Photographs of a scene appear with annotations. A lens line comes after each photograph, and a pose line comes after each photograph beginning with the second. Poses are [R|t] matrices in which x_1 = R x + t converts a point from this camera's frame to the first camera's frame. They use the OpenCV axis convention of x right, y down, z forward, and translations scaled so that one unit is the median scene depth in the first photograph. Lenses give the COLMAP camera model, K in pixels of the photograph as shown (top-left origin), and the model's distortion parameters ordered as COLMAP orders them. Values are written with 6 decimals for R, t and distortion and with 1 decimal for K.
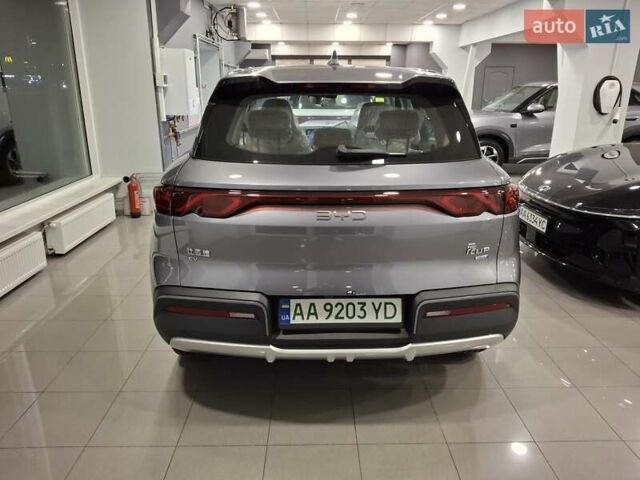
lens RADIAL K [[473.8, 0, 320.0], [0, 473.8, 240.0], [0, 0, 1]] dist [0.041249, -0.063264]
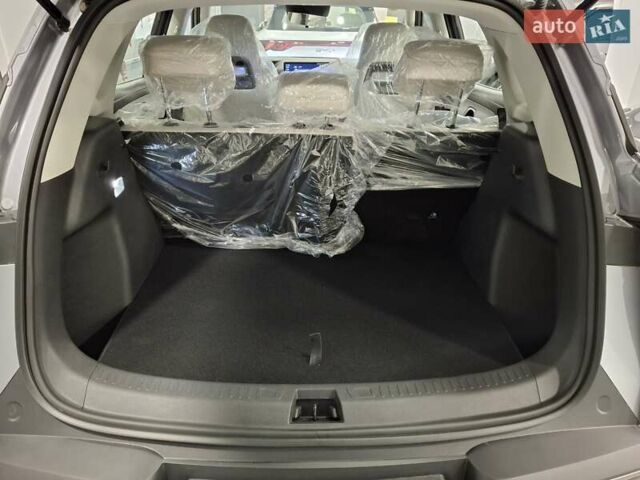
lens RADIAL K [[473.8, 0, 320.0], [0, 473.8, 240.0], [0, 0, 1]] dist [0.041249, -0.063264]
pose [[0.999872, 0.011125, 0.011456, 0.018143], [-0.012662, 0.989460, 0.144255, -0.078913], [-0.009730, -0.144381, 0.989474, 0.279976]]
